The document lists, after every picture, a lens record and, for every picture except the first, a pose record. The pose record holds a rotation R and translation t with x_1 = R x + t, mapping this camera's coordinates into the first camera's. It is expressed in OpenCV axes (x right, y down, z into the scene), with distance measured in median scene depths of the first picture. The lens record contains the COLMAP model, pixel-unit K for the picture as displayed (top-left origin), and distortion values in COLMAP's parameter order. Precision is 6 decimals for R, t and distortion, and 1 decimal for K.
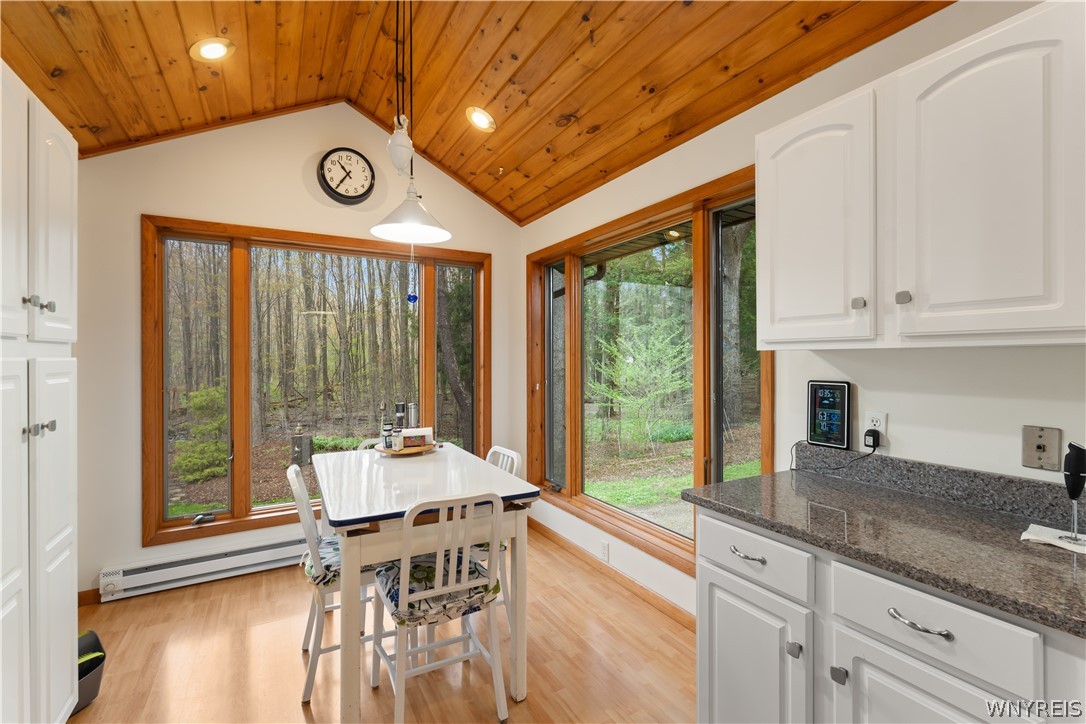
lens RADIAL K [[481.7, 0, 543.0], [0, 481.7, 362.0], [0, 0, 1]] dist [-0.009529, 0.000675]
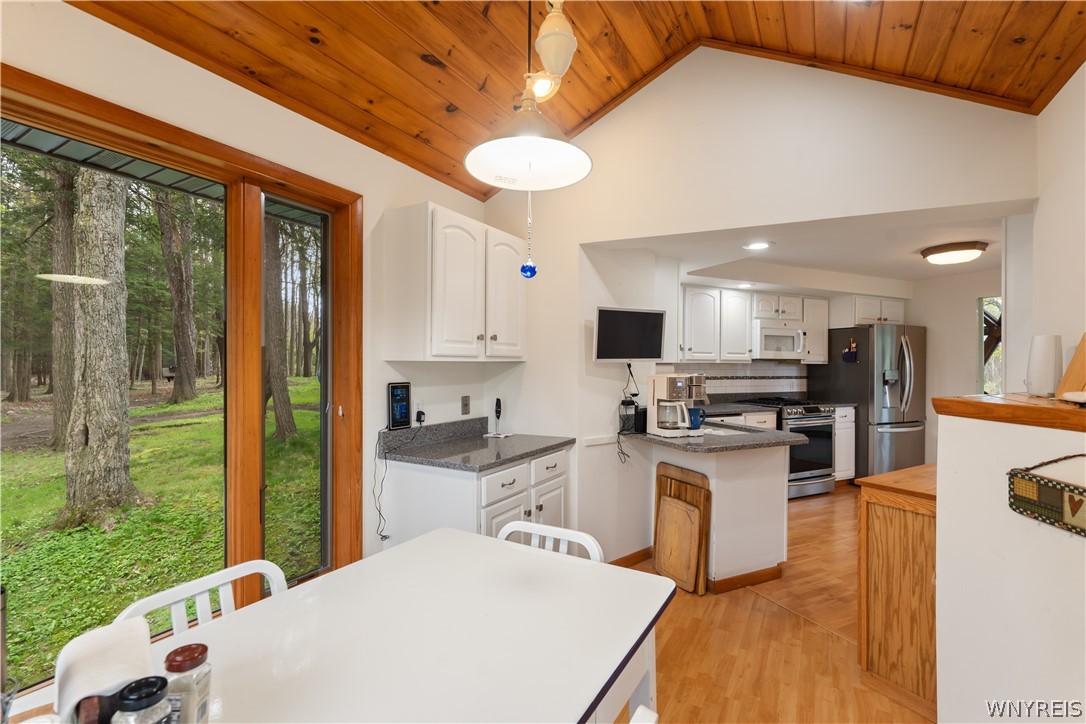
lens RADIAL K [[481.7, 0, 543.0], [0, 481.7, 362.0], [0, 0, 1]] dist [-0.009529, 0.000675]
pose [[-0.506284, 0.009590, 0.862314, -0.908963], [0.006414, 0.999952, -0.007355, -0.008510], [-0.862343, 0.001807, -0.506321, 1.460910]]
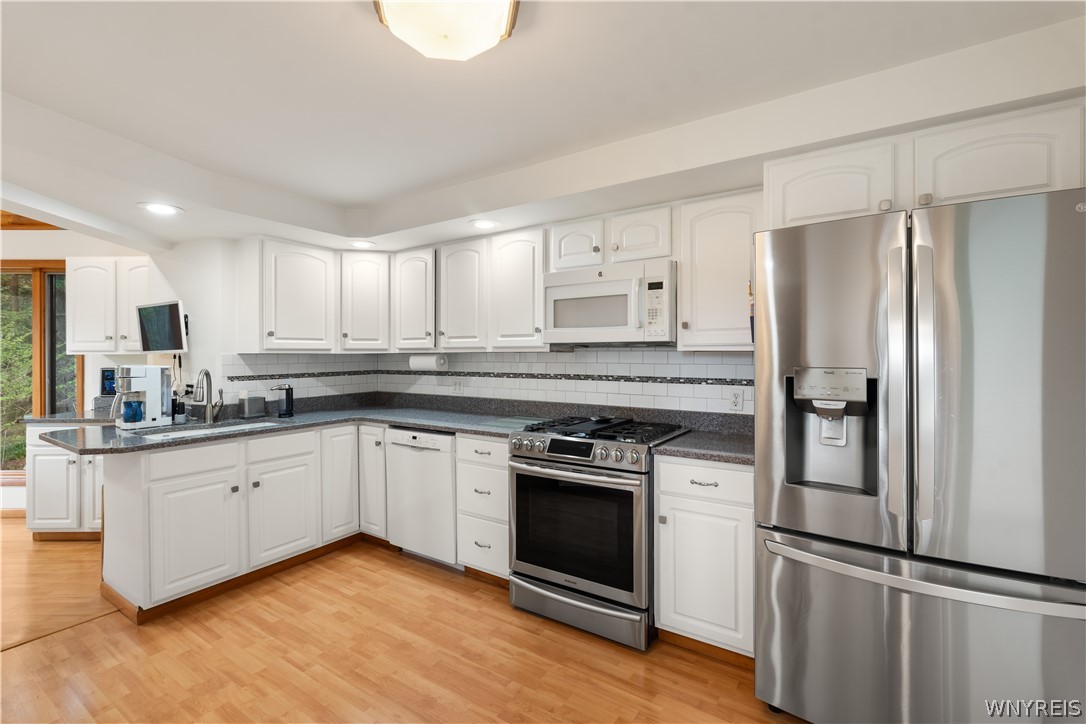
lens RADIAL K [[481.7, 0, 543.0], [0, 481.7, 362.0], [0, 0, 1]] dist [-0.009529, 0.000675]
pose [[0.471382, -0.000465, 0.881929, -0.476182], [0.004821, 0.999986, -0.002050, 0.026755], [-0.881916, 0.005218, 0.471377, -2.048504]]
